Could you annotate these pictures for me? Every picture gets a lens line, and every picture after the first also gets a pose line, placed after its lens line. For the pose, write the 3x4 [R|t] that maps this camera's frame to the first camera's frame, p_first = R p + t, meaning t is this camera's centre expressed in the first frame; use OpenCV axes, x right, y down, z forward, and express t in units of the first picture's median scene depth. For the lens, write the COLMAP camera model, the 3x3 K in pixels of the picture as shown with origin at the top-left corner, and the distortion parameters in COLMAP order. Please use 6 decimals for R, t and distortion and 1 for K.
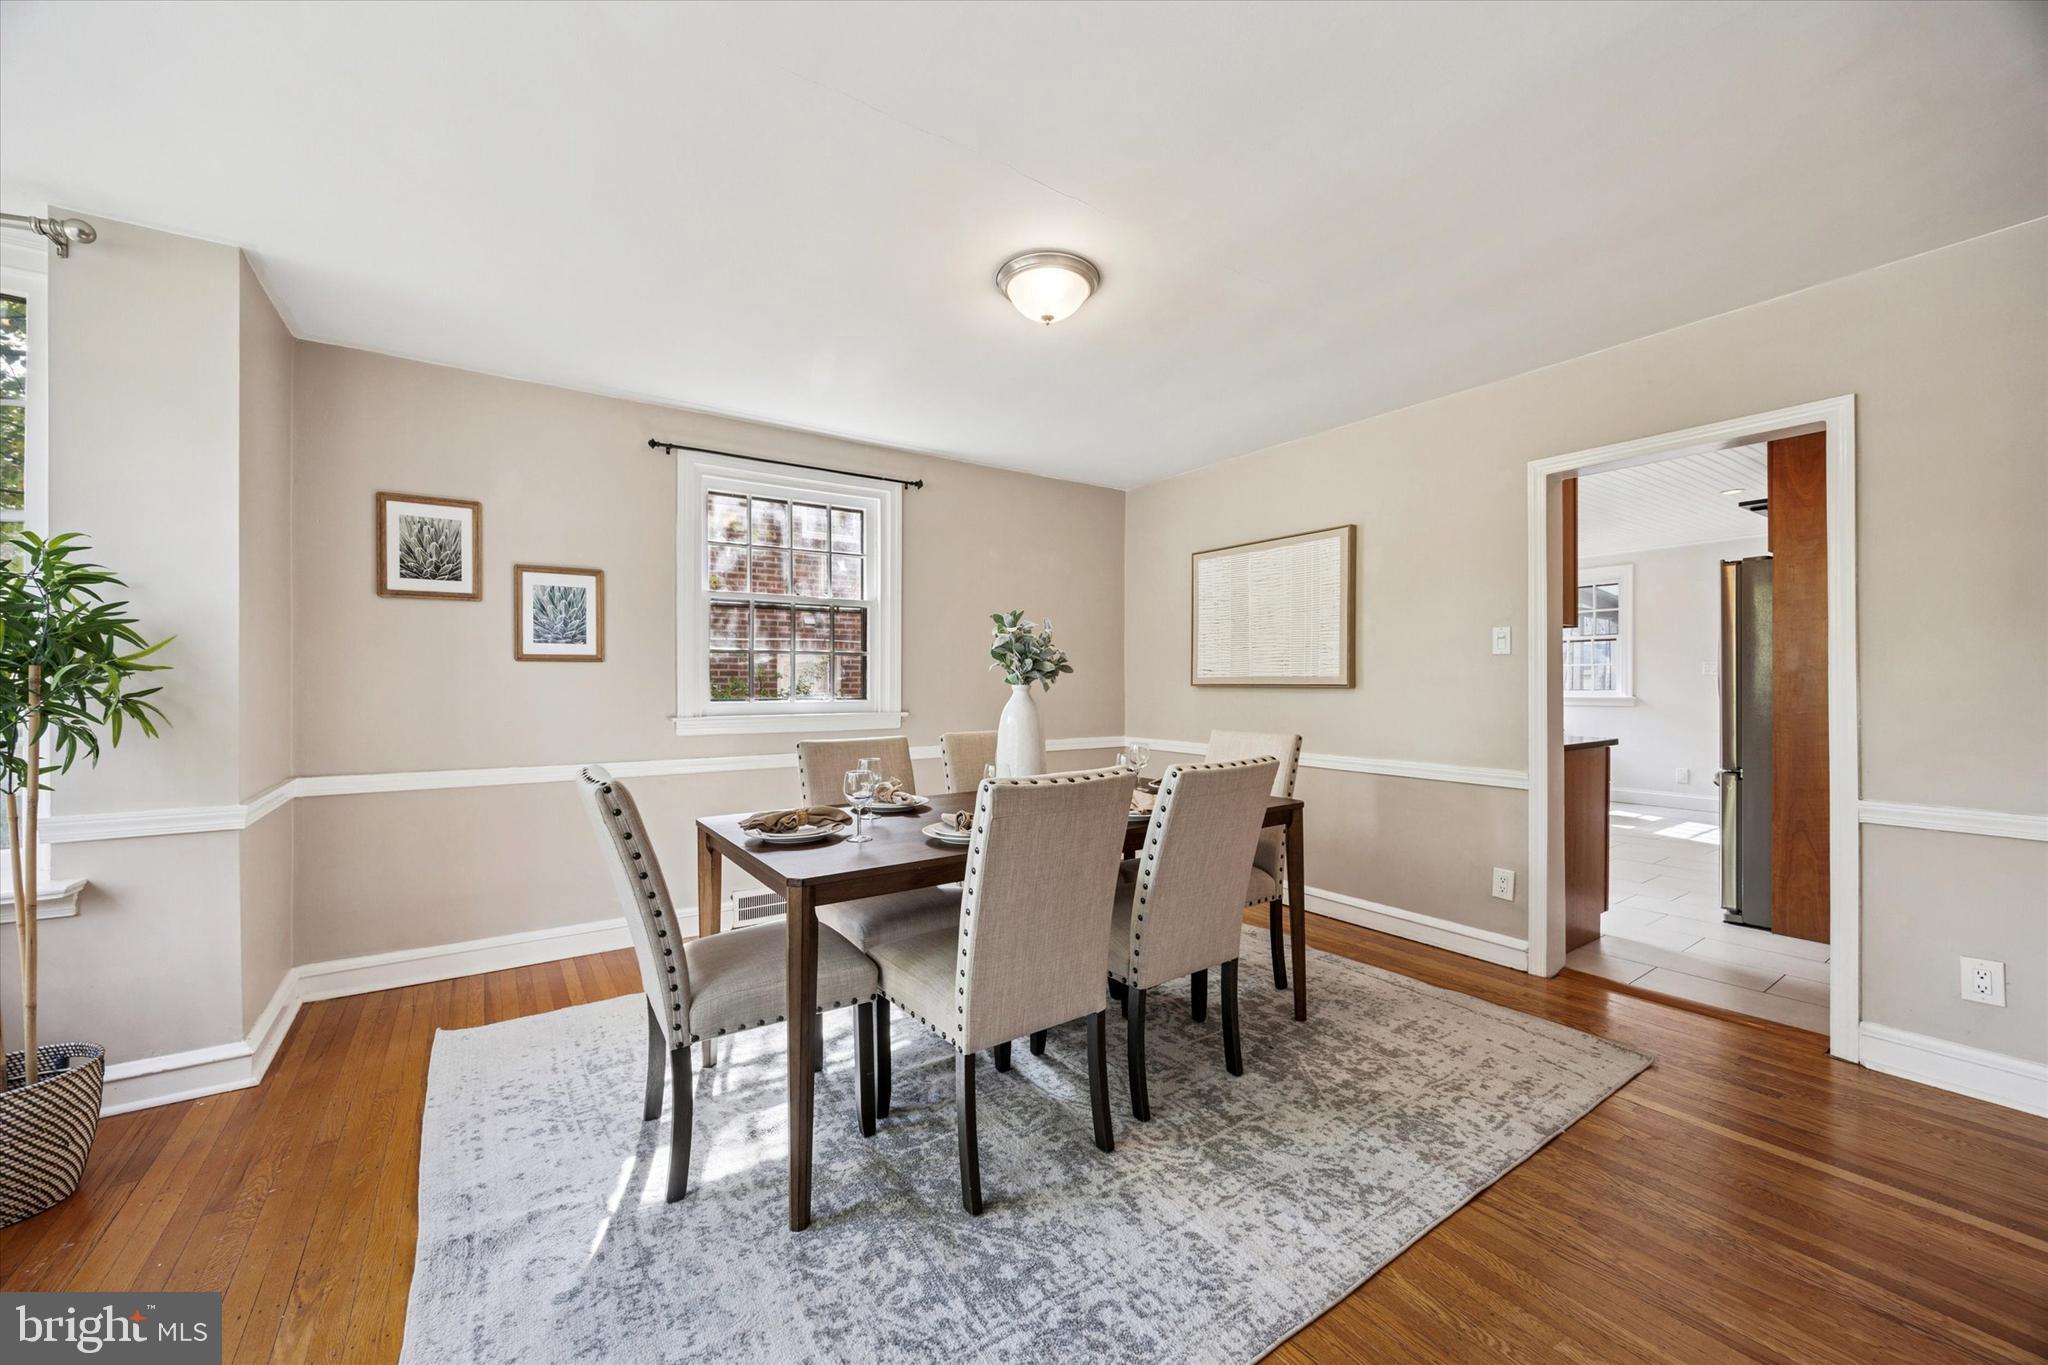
lens RADIAL K [[778.8, 0, 1023.8], [0, 778.8, 680.2], [0, 0, 1]] dist [-0.001933, 0.000040]
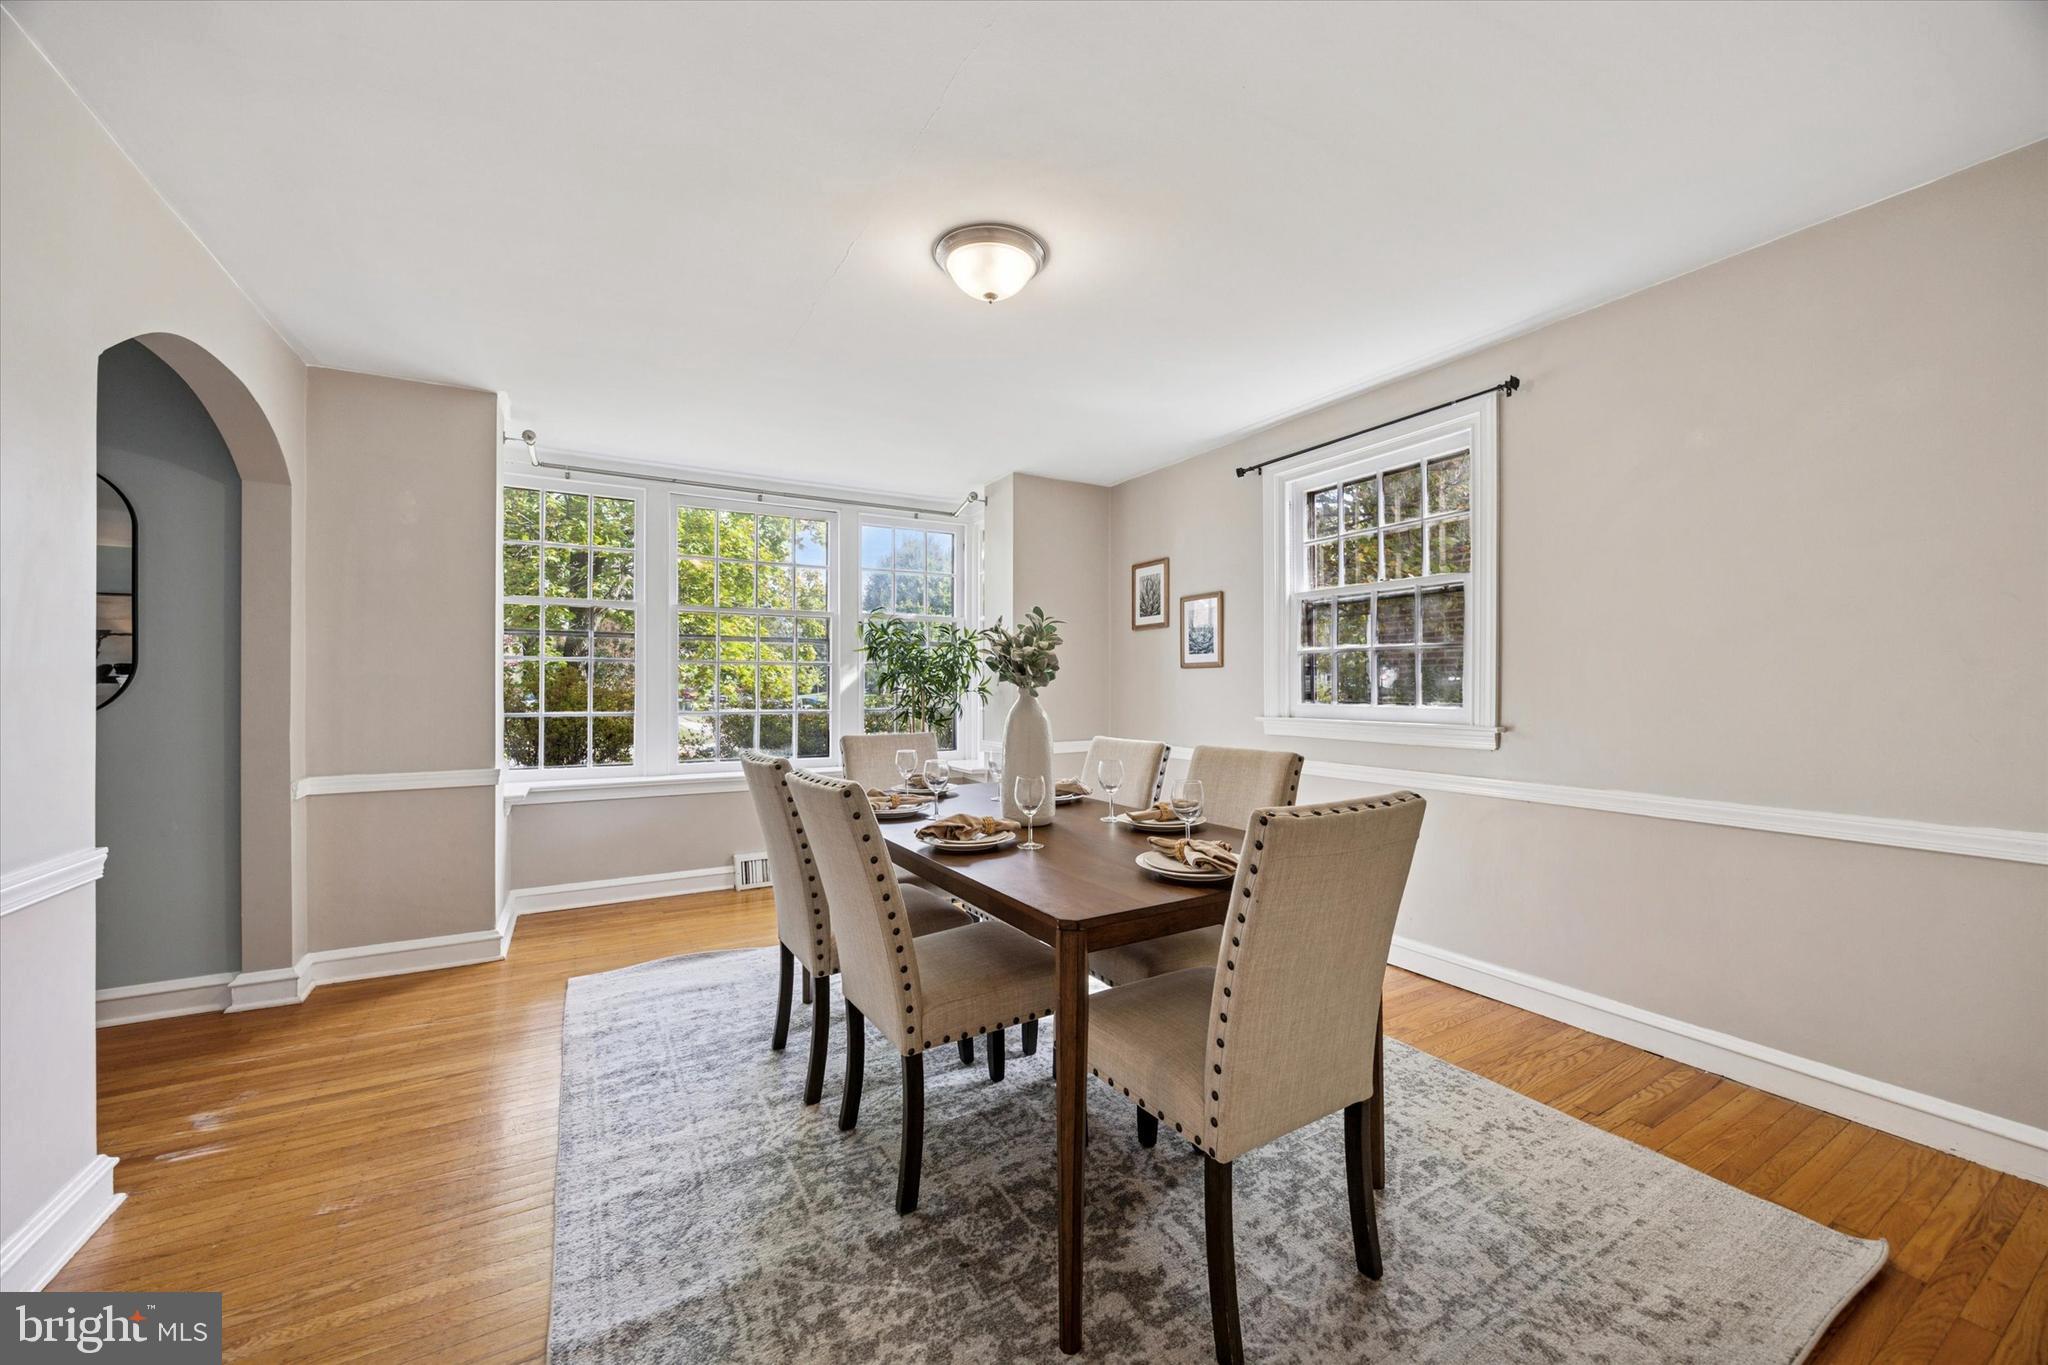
lens RADIAL K [[778.8, 0, 1027.0], [0, 778.8, 685.1], [0, 0, 1]] dist [-0.001933, 0.000040]
pose [[-0.077507, 0.000816, -0.996991, 0.764996], [0.000736, 0.999999, 0.000761, 0.002326], [0.996992, -0.000675, -0.077507, 0.894880]]
